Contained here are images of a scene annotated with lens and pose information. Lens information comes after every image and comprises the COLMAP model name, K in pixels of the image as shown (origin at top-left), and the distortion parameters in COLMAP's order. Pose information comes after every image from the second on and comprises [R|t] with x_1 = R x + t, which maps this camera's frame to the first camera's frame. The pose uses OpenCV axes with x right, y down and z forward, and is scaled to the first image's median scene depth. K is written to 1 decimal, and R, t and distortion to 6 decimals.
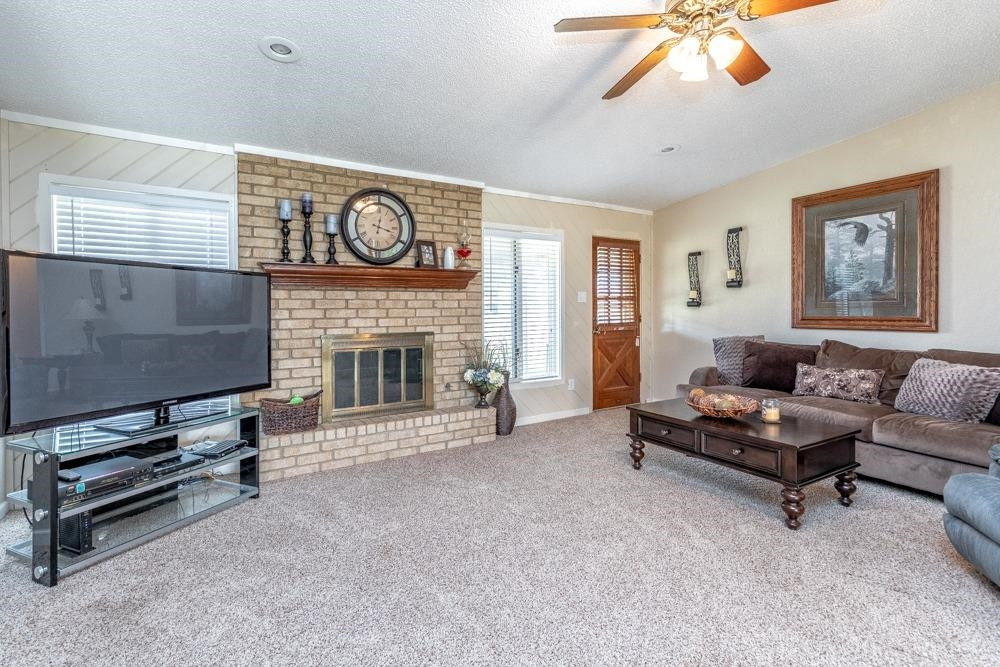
lens RADIAL K [[454.8, 0, 498.4], [0, 454.8, 318.1], [0, 0, 1]] dist [0.002438, 0.000234]
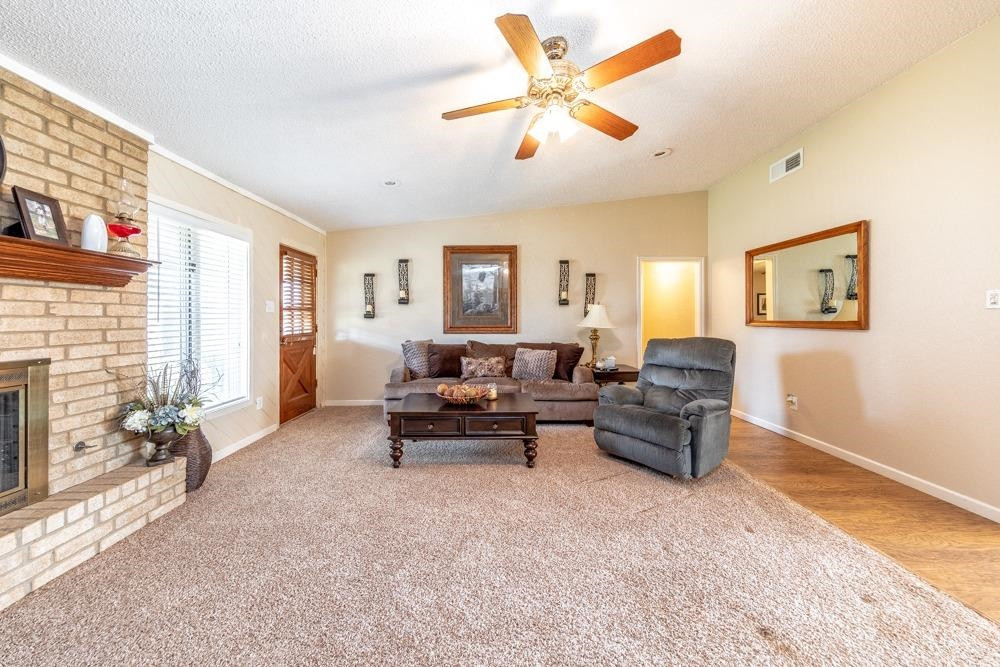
lens RADIAL K [[338.7, 0, 497.9], [0, 338.7, 322.1], [0, 0, 1]] dist [0.000899, -0.000029]
pose [[0.511627, 0.000554, 0.859208, -0.214683], [0.011932, 0.999899, -0.007750, -0.004569], [-0.859125, 0.014217, 0.511568, 0.303120]]
